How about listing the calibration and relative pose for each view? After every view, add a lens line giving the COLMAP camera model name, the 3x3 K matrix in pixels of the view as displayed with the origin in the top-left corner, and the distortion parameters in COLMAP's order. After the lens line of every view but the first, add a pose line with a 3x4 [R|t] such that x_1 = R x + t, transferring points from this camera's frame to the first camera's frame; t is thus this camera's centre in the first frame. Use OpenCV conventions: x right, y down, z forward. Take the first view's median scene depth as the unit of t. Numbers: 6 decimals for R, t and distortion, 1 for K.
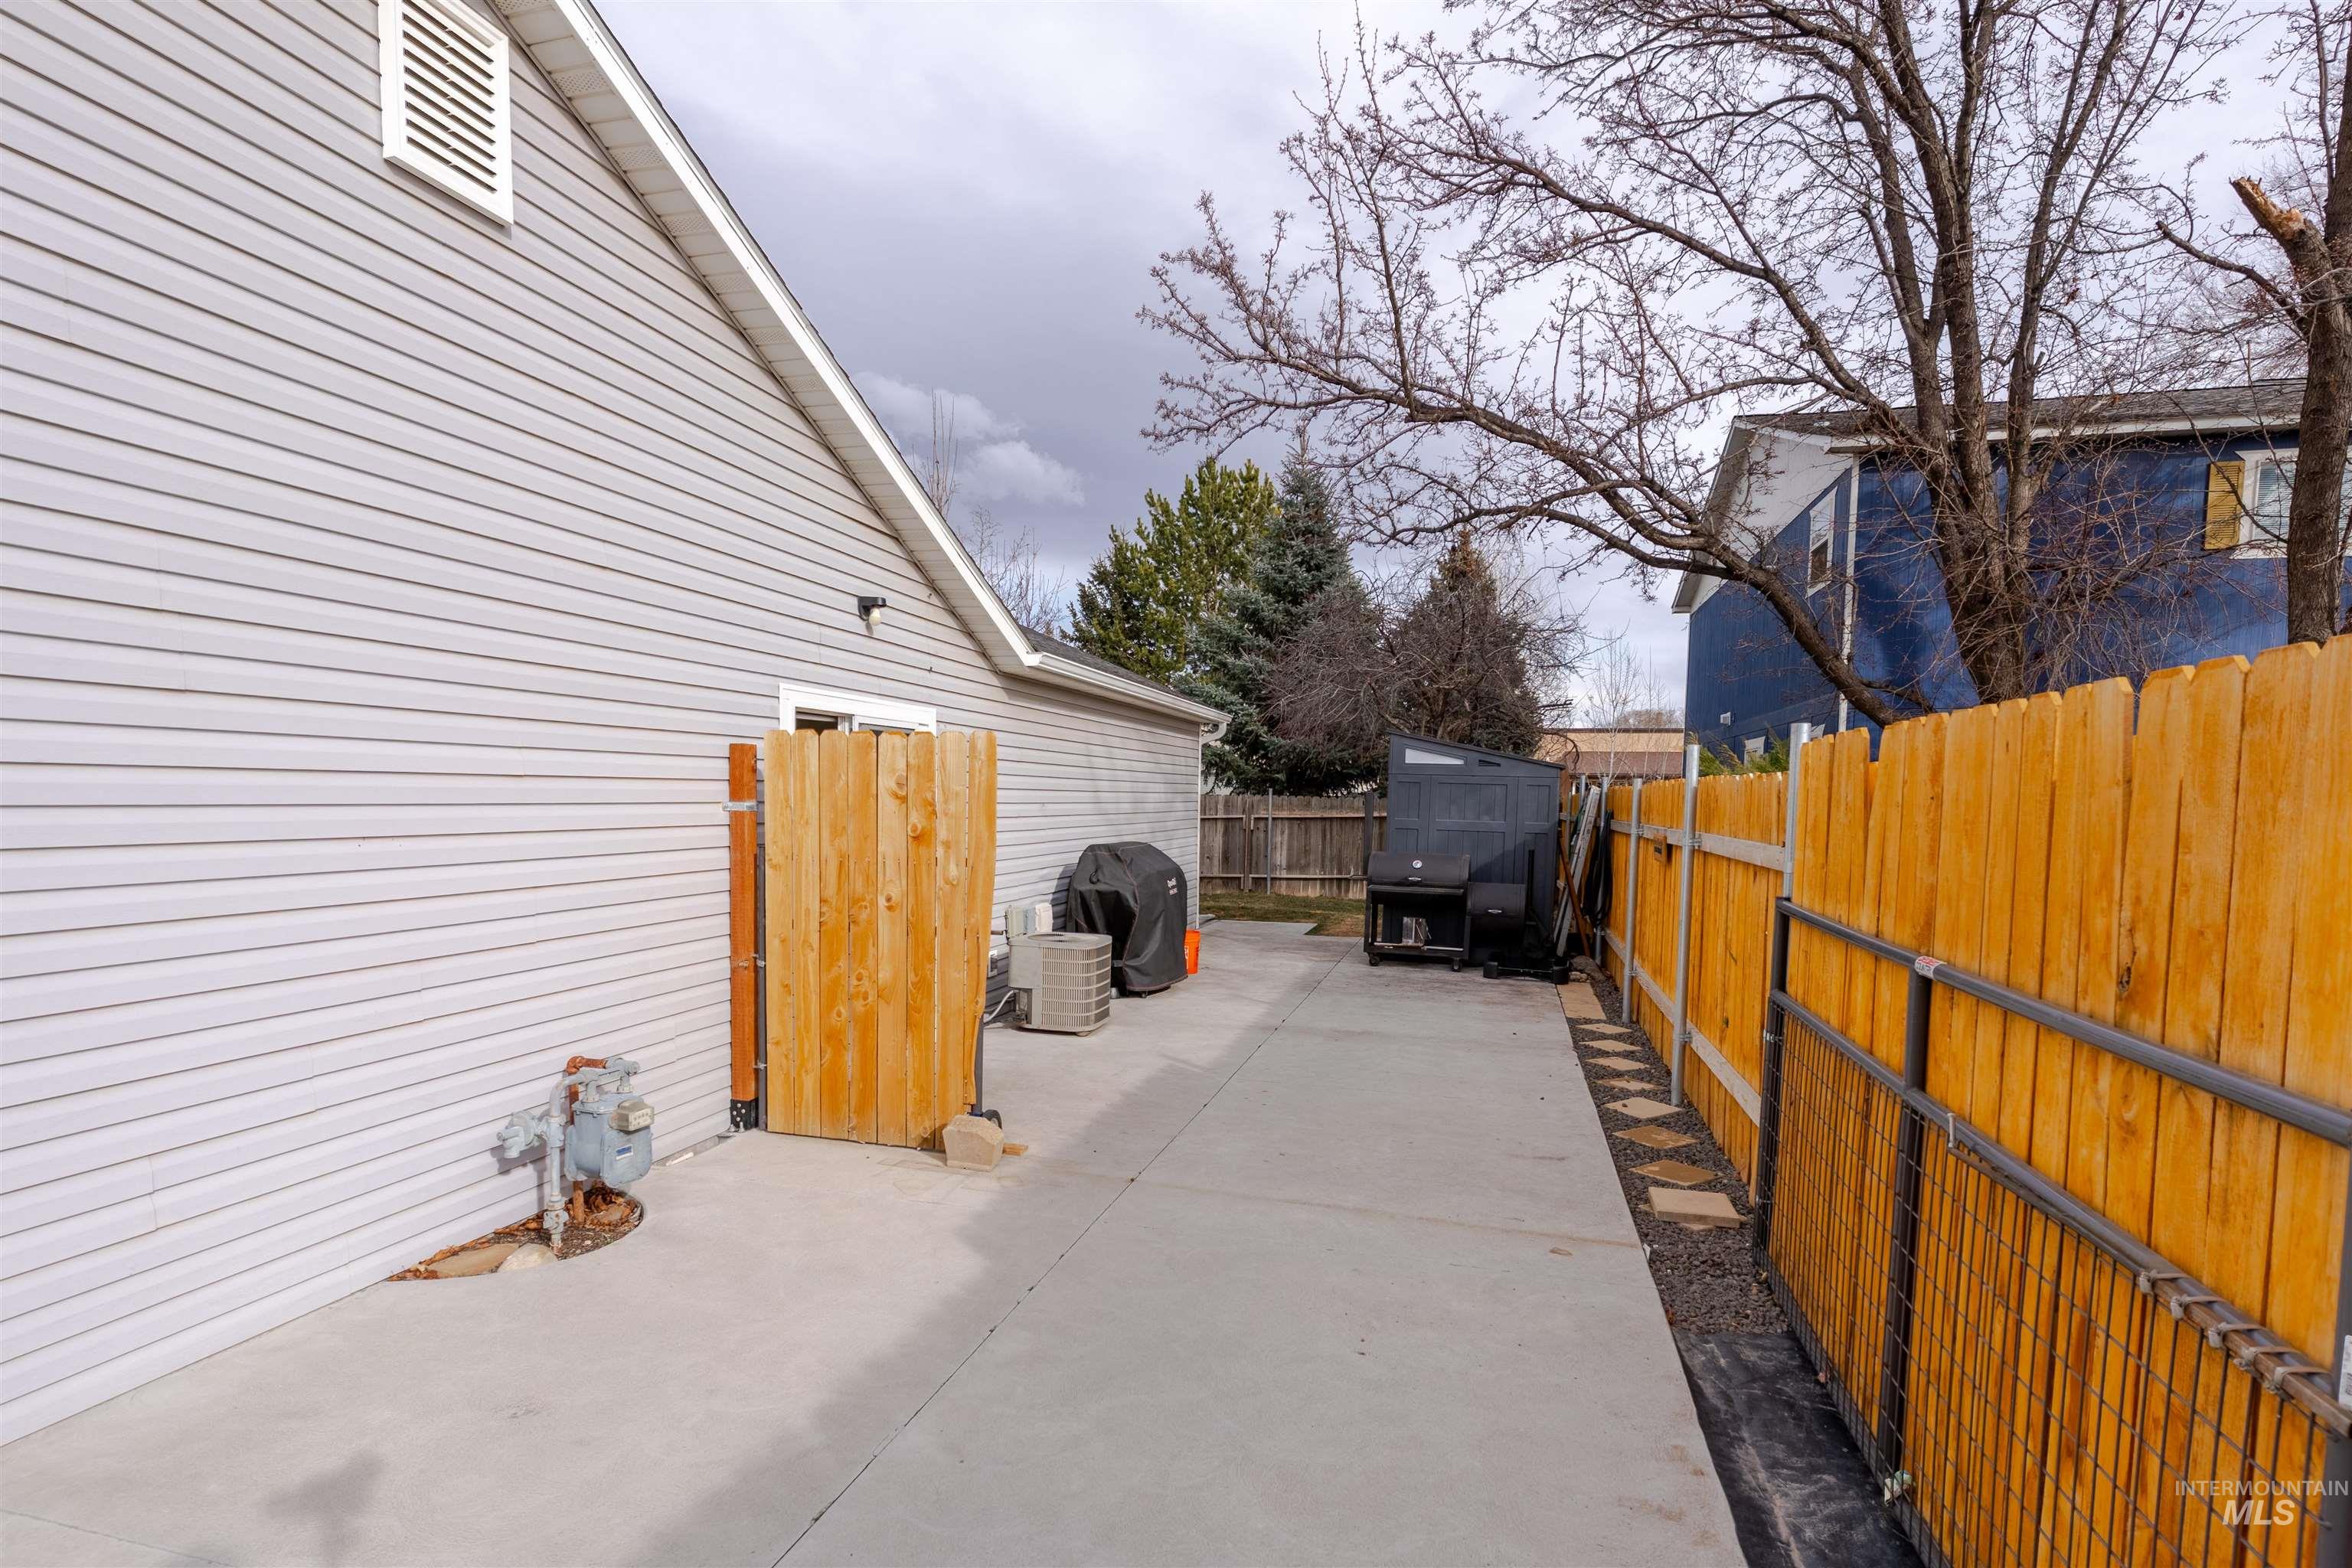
lens RADIAL K [[1180.4, 0, 1174.1], [0, 1180.4, 894.2], [0, 0, 1]] dist [0.003158, 0.001272]
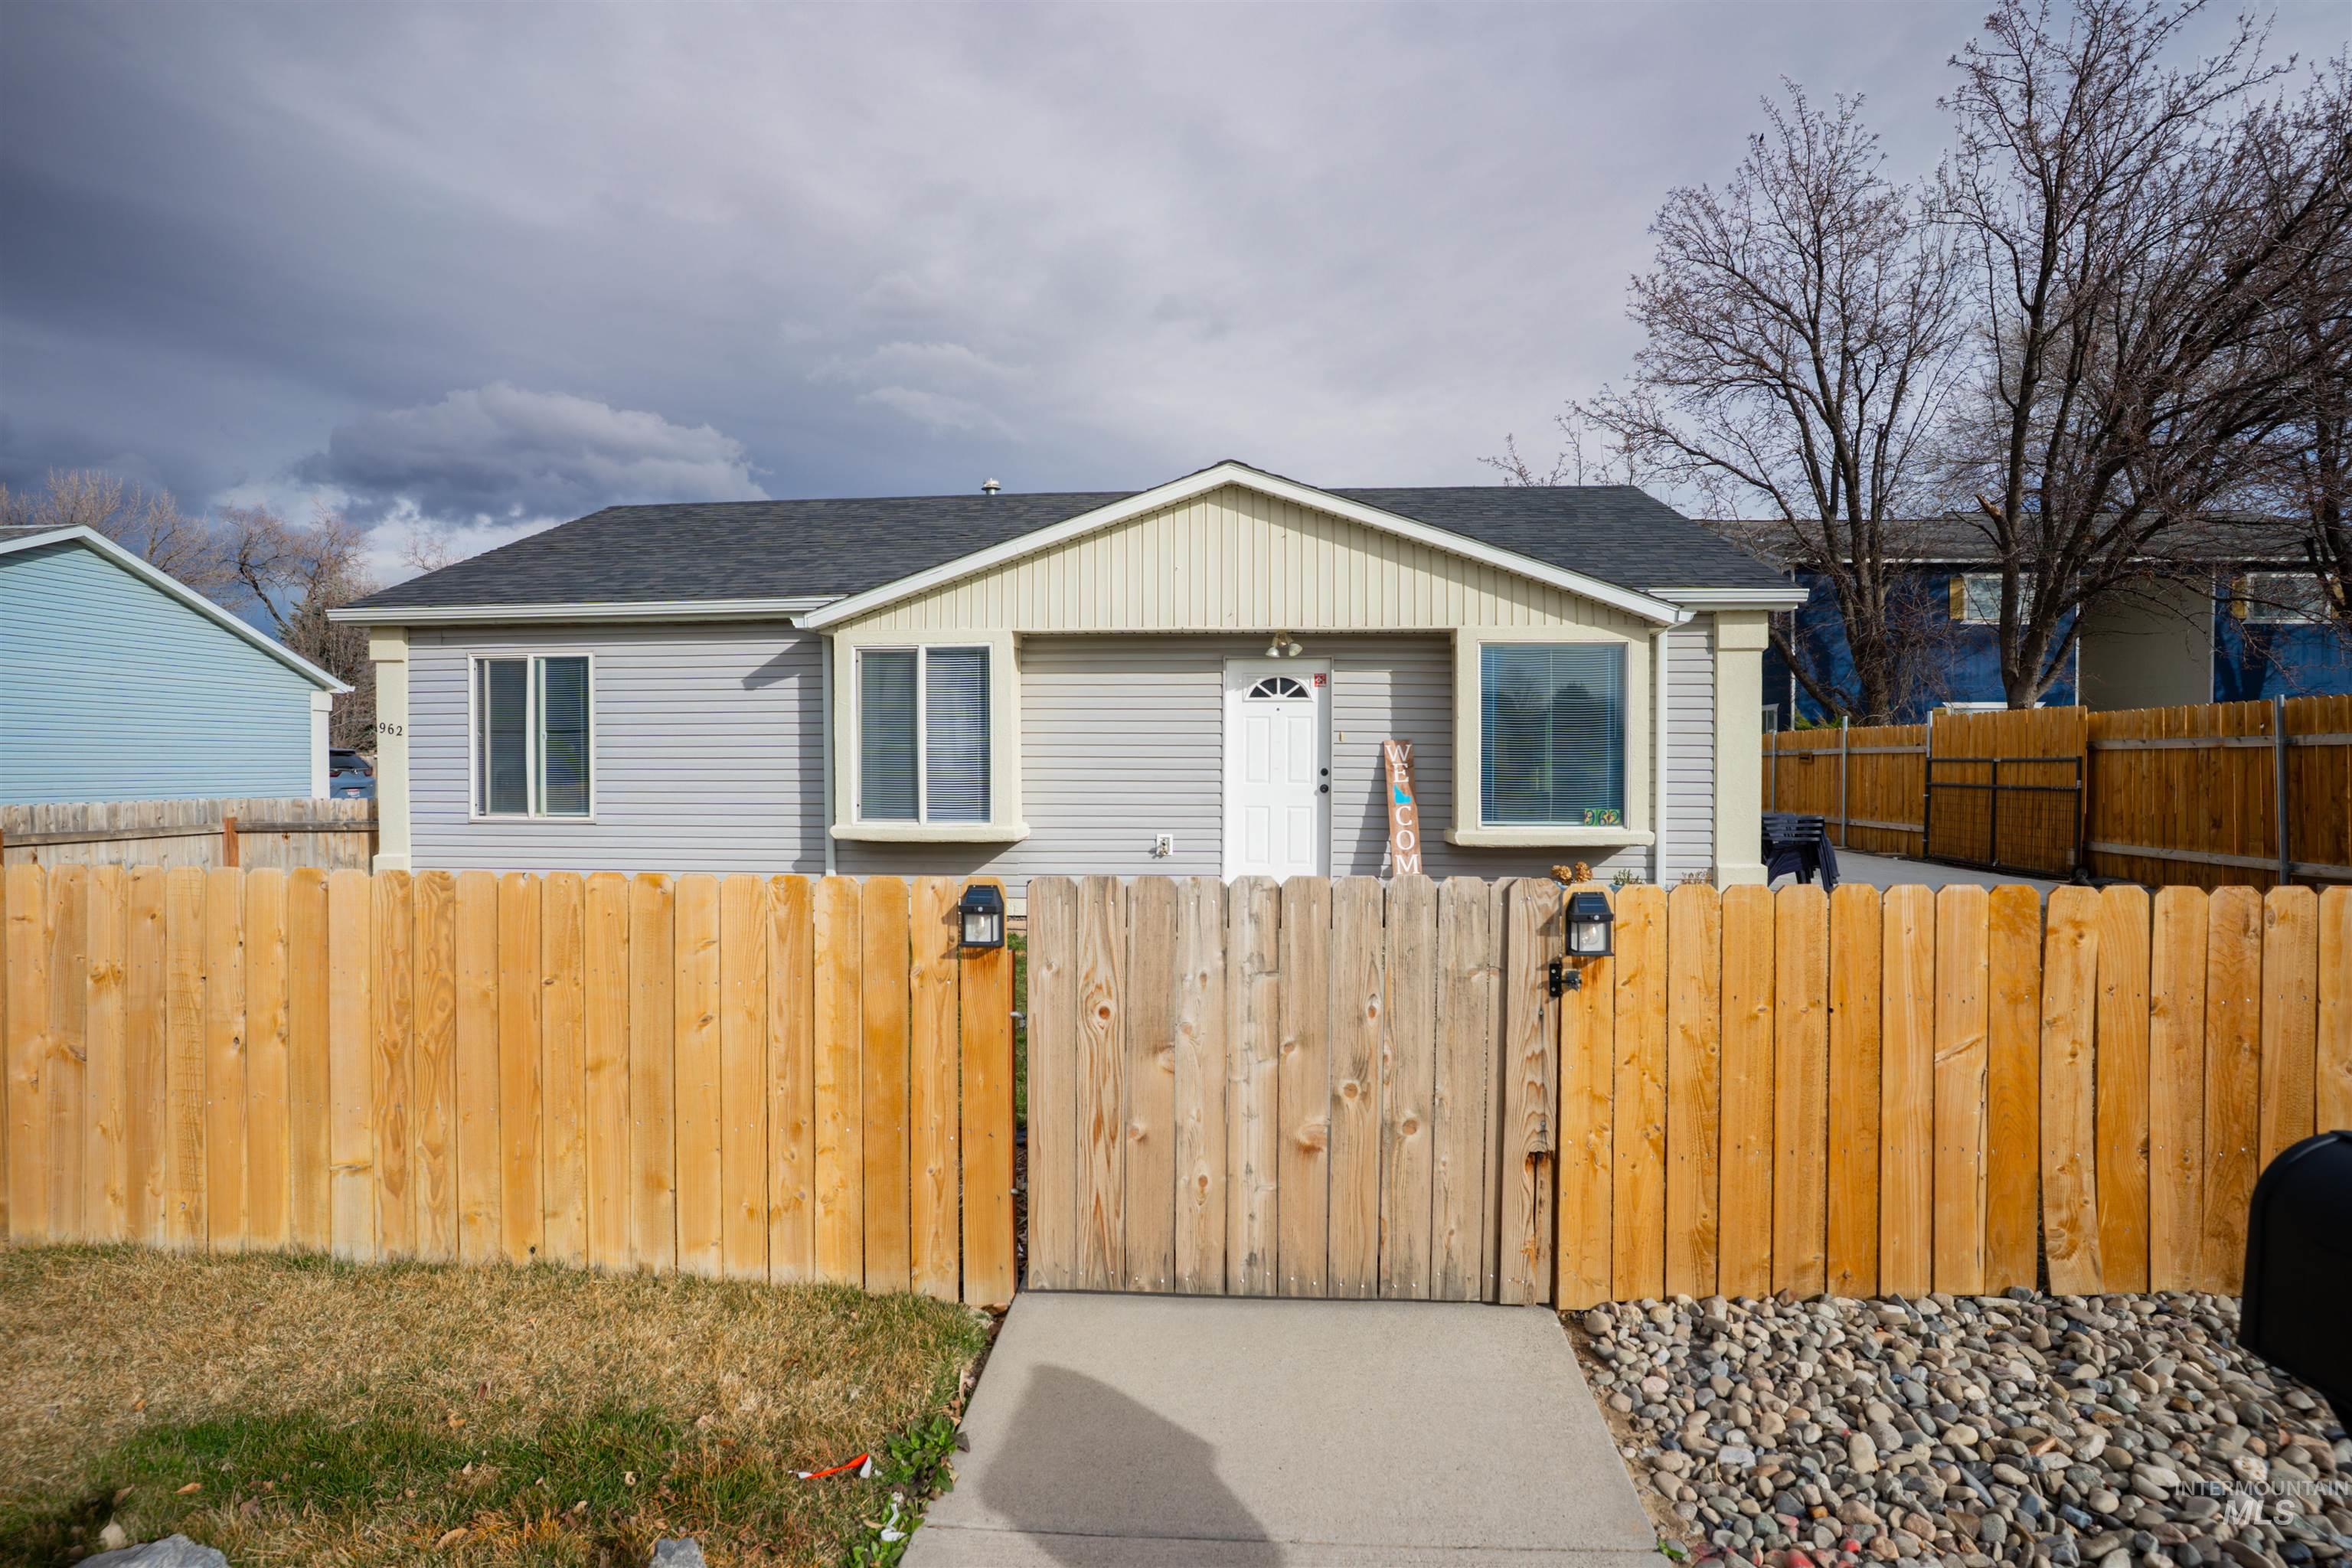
lens RADIAL K [[1164.9, 0, 1169.7], [0, 1164.9, 779.9], [0, 0, 1]] dist [-0.084312, 0.041583]
pose [[0.986763, -0.016881, 0.161286, -0.855228], [0.027962, 0.997382, -0.066684, 0.087265], [-0.159739, 0.070312, 0.984652, -0.746453]]
